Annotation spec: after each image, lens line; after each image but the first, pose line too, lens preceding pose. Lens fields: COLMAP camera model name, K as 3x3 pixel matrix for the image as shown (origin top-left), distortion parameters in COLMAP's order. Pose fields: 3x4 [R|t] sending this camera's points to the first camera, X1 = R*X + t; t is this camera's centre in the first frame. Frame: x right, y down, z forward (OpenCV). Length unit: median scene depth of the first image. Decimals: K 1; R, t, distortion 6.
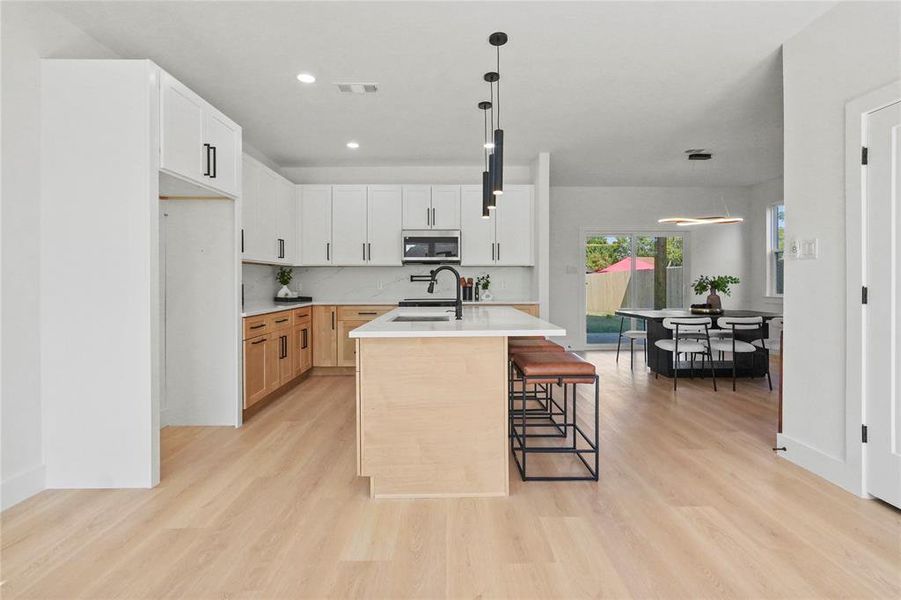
lens RADIAL K [[421.1, 0, 451.5], [0, 421.1, 282.7], [0, 0, 1]] dist [-0.001236, 0.000394]
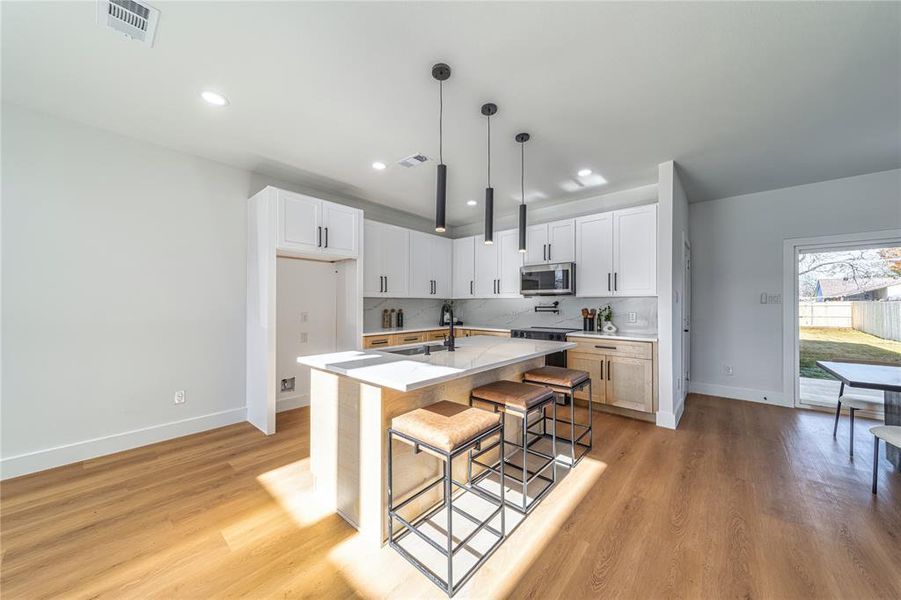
lens RADIAL K [[311.5, 0, 452.1], [0, 311.5, 303.7], [0, 0, 1]] dist [0.004200, -0.000023]
pose [[0.745276, 0.001797, -0.666753, 0.321101], [-0.005601, 0.999978, -0.003566, -0.021710], [0.666732, 0.006392, 0.745270, 0.253644]]
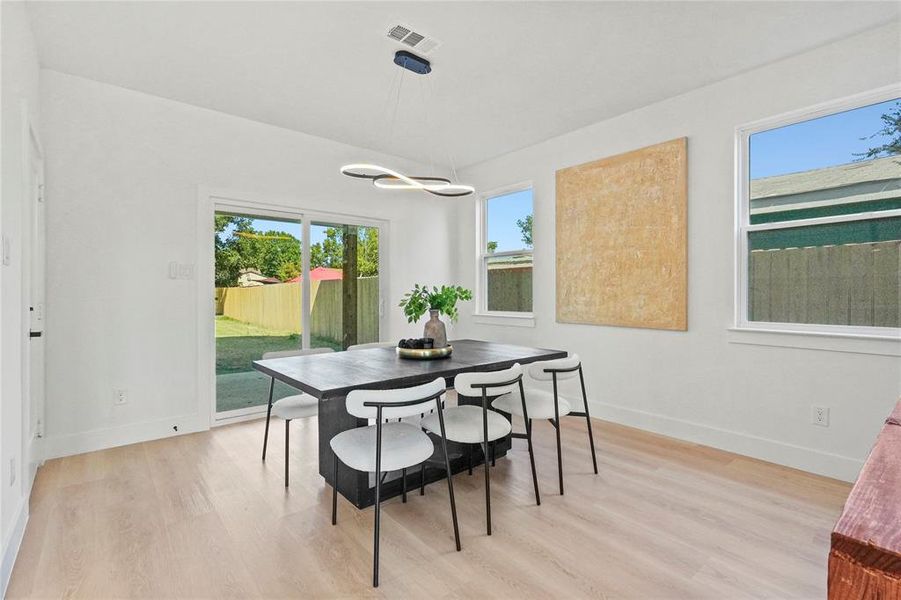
lens RADIAL K [[415.8, 0, 451.2], [0, 415.8, 294.4], [0, 0, 1]] dist [0.001170, 0.000586]
pose [[0.769583, -0.000244, 0.638547, 0.297329], [-0.000073, 1.000000, 0.000470, -0.005502], [-0.638547, -0.000409, 0.769583, 0.576237]]
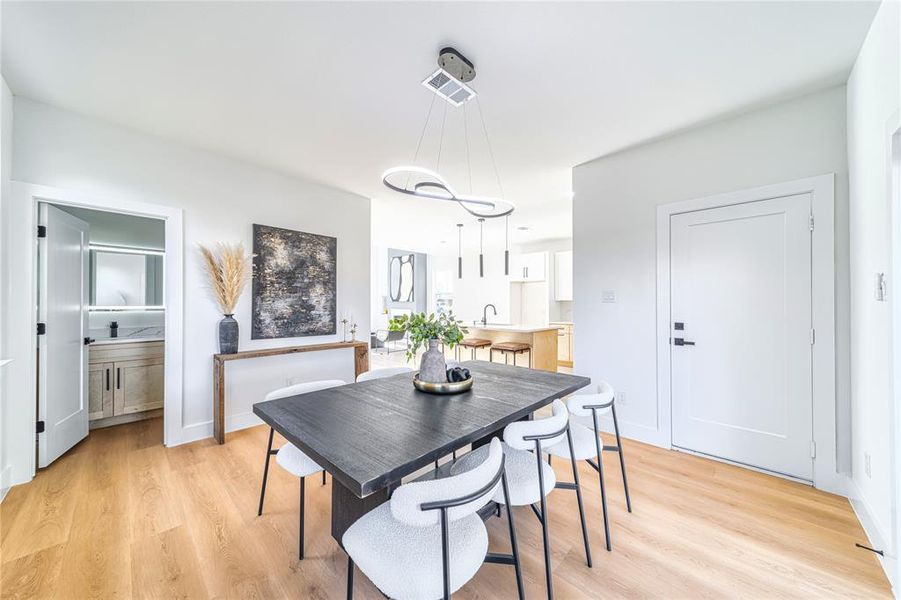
lens RADIAL K [[311.5, 0, 452.1], [0, 311.5, 303.7], [0, 0, 1]] dist [0.004200, -0.000023]
pose [[-0.696396, 0.000139, -0.717657, 0.871782], [0.000067, 1.000000, 0.000128, -0.026848], [0.717657, 0.000042, -0.696396, 1.274860]]
